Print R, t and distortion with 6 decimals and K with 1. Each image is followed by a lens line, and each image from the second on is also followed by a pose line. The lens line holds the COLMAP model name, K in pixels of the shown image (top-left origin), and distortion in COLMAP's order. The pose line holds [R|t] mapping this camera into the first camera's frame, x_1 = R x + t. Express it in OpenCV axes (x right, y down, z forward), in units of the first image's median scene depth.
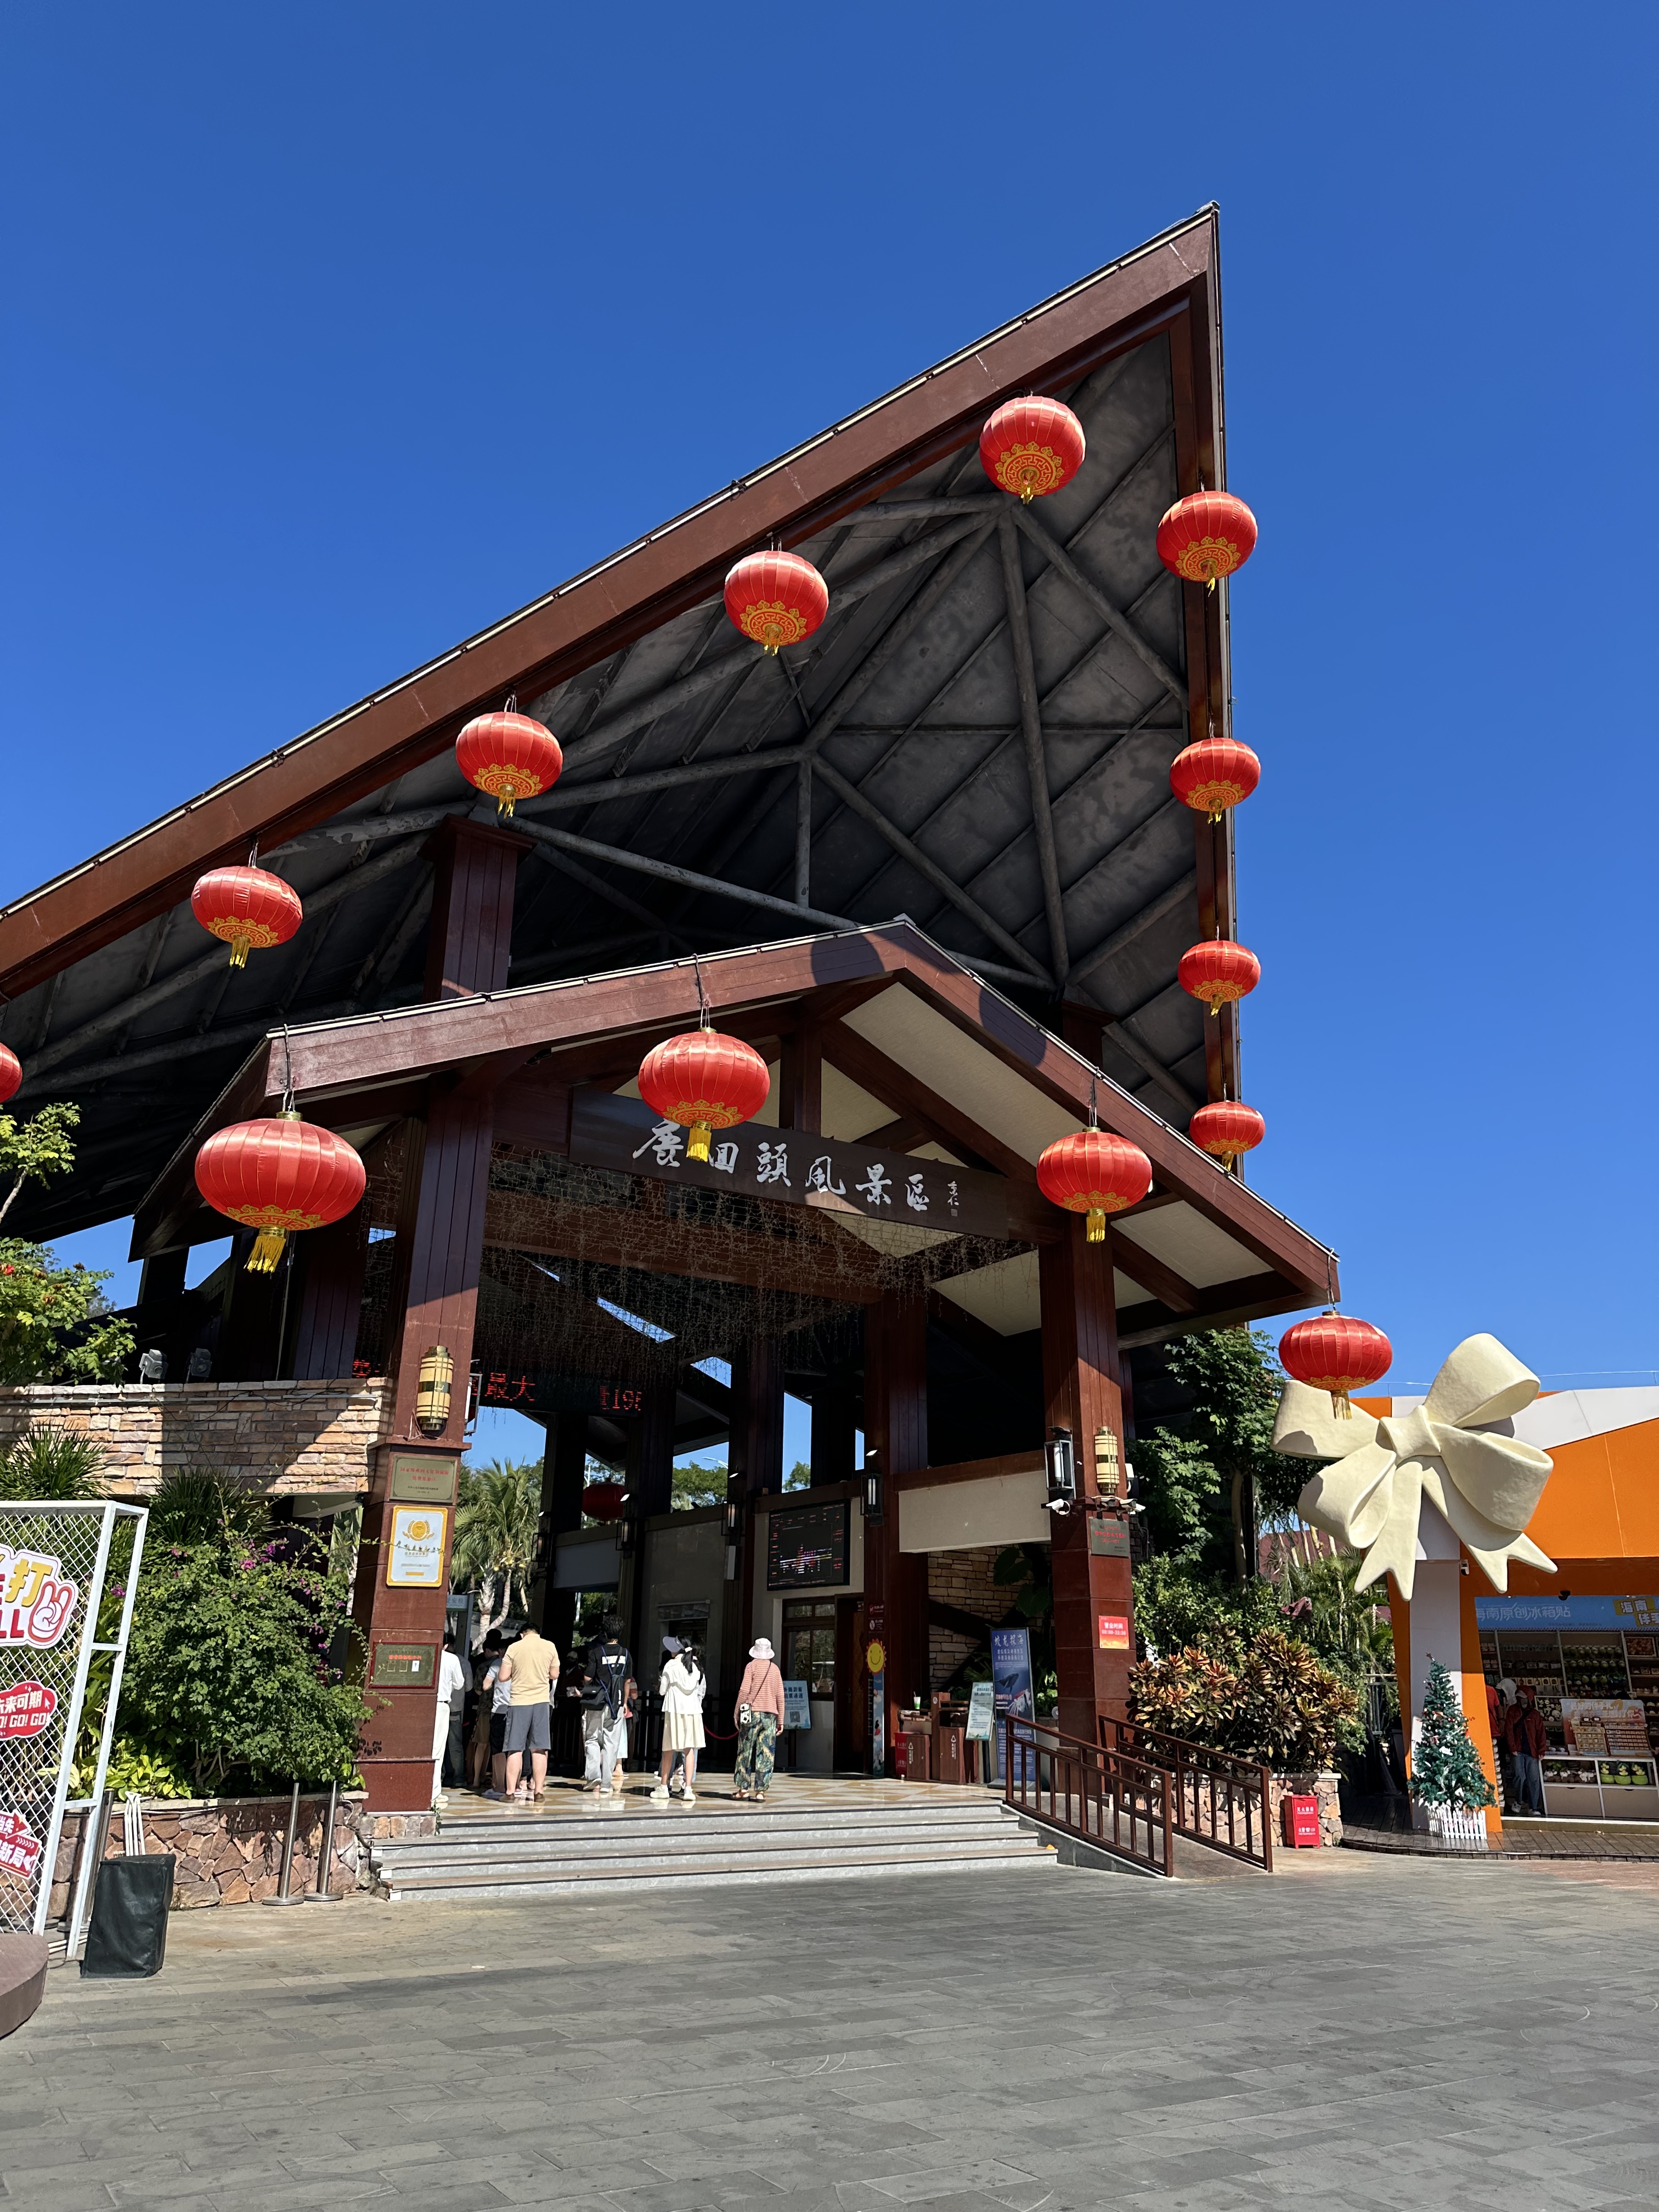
lens RADIAL K [[1516.6, 0, 829.5], [0, 1516.6, 1106.0], [0, 0, 1]] dist [0.159276, -0.314324]
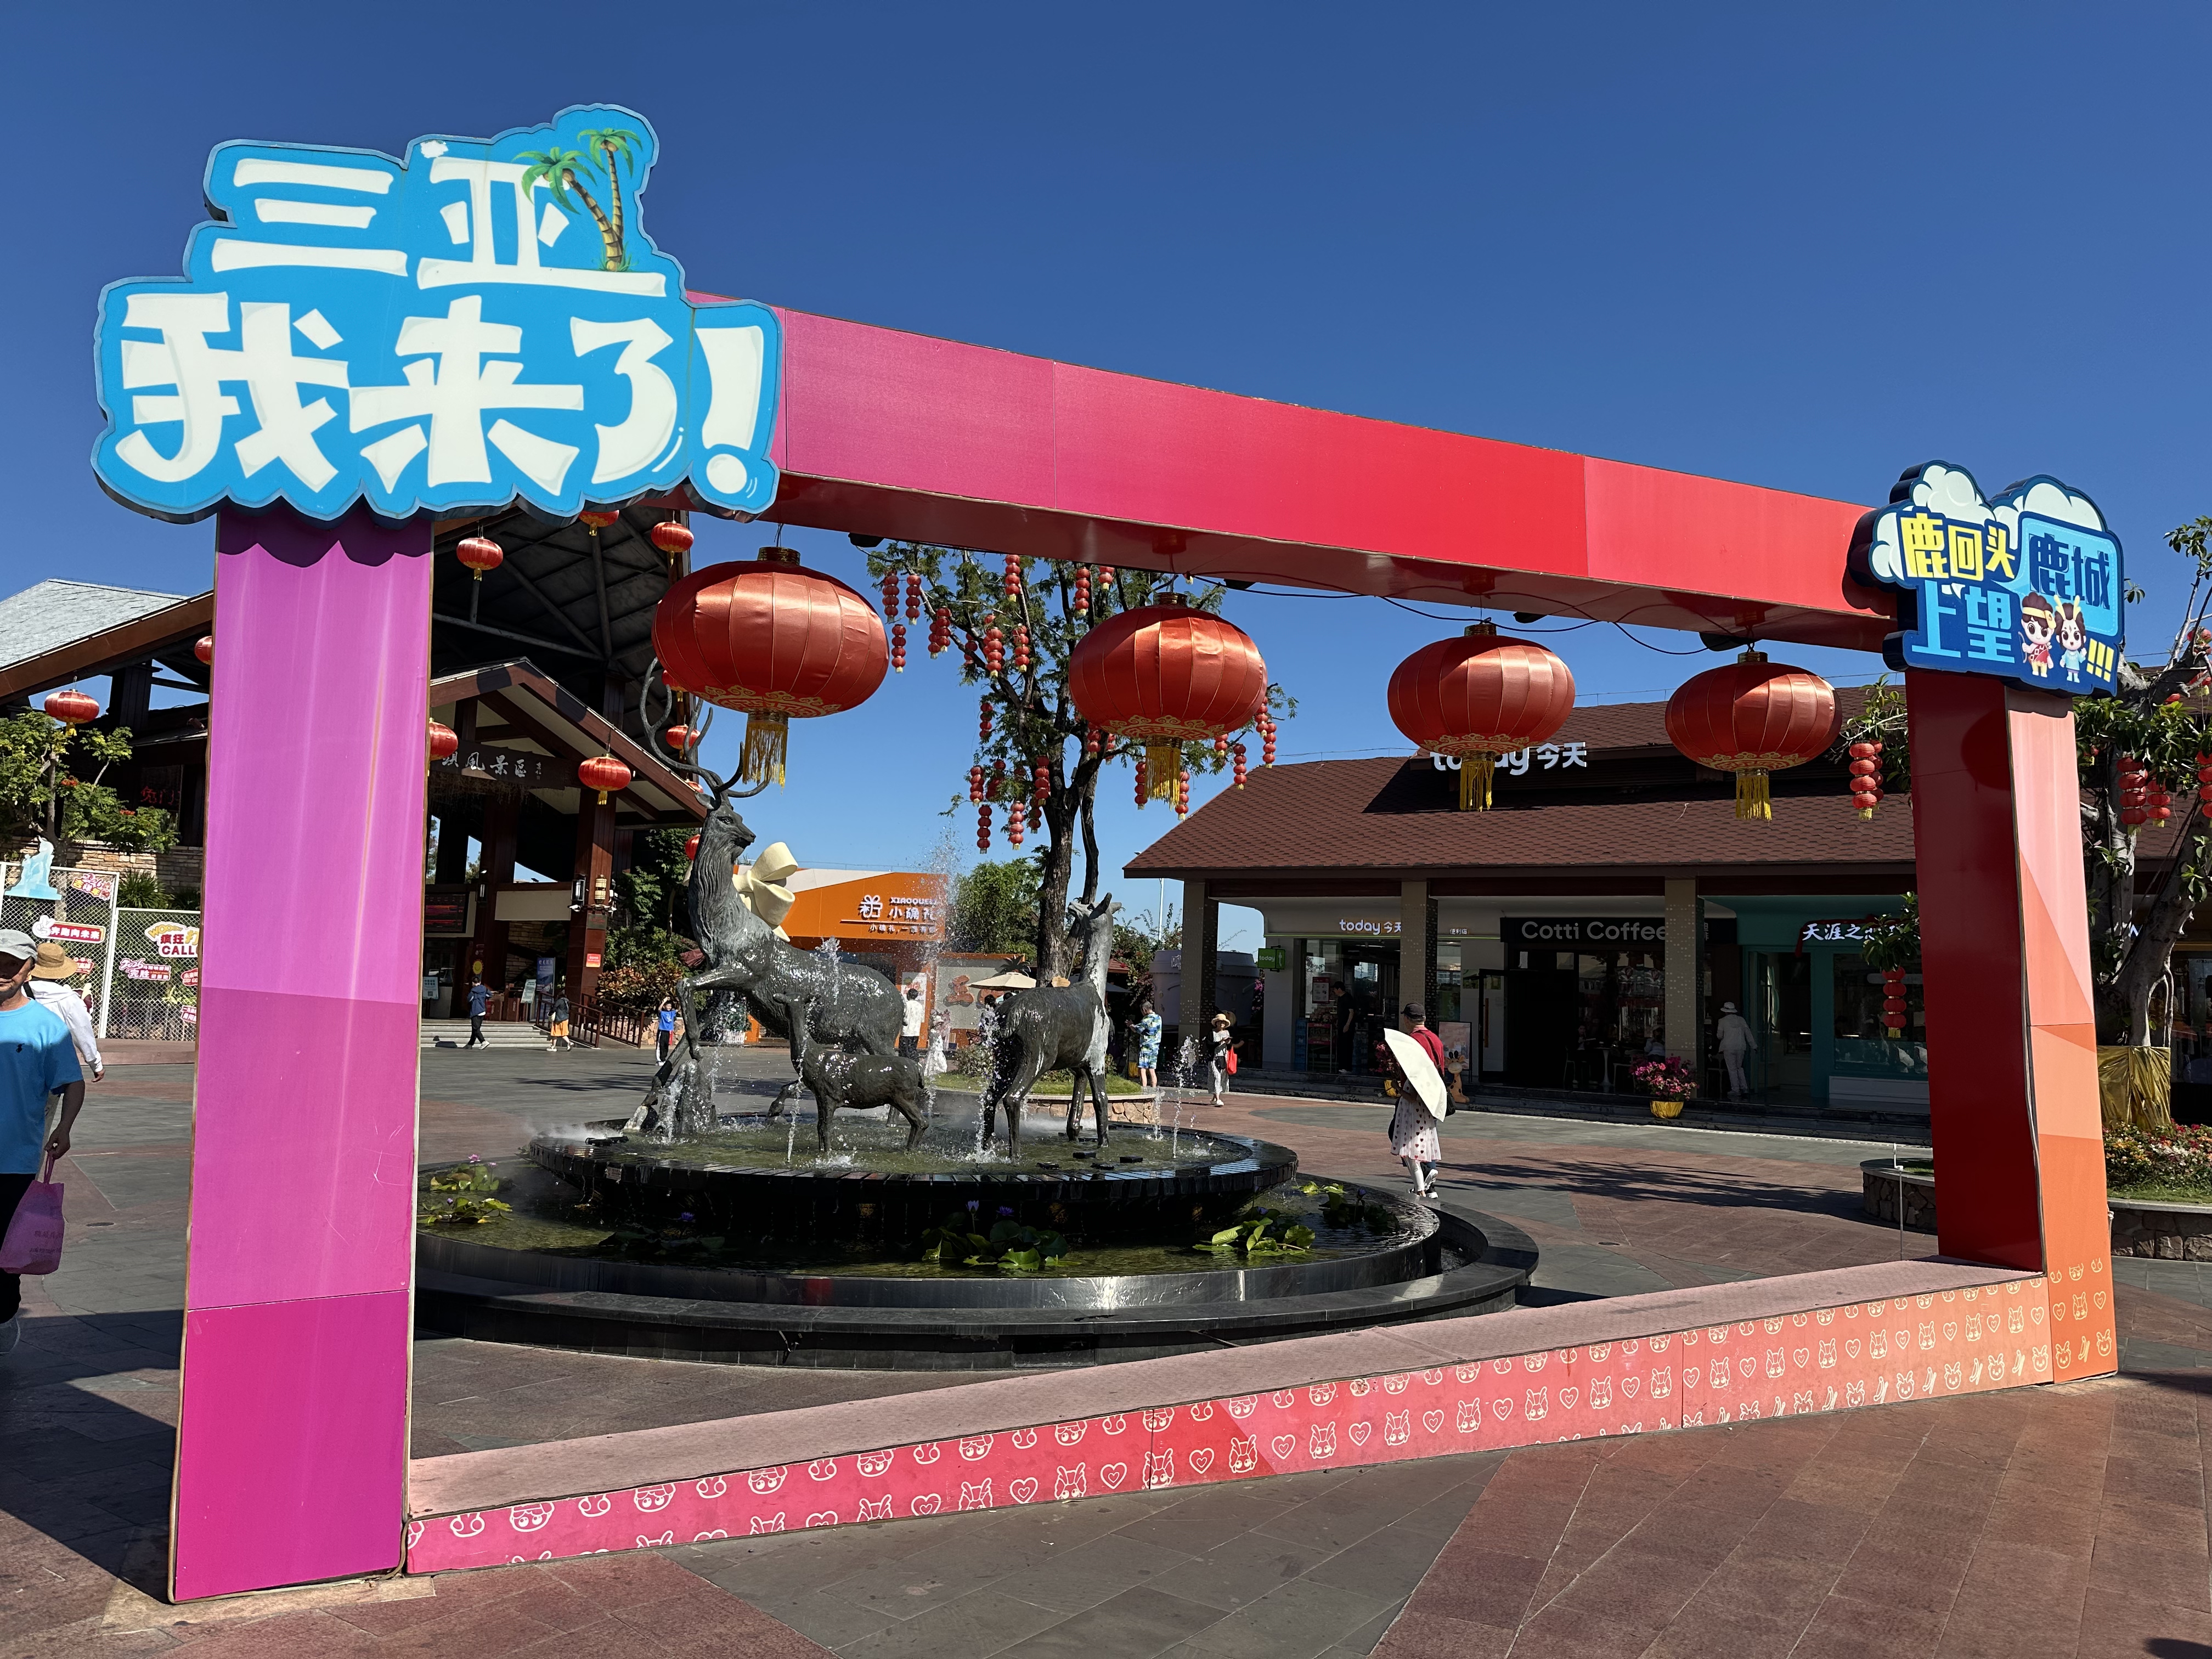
lens RADIAL K [[1516.6, 0, 1106.0], [0, 1516.6, 829.5], [0, 0, 1]] dist [0.159276, -0.314324]
pose [[0.905533, 0.069342, 0.418572, -0.096499], [-0.172433, 0.961551, 0.213745, -0.455381], [-0.387656, -0.265728, 0.882673, -1.234343]]
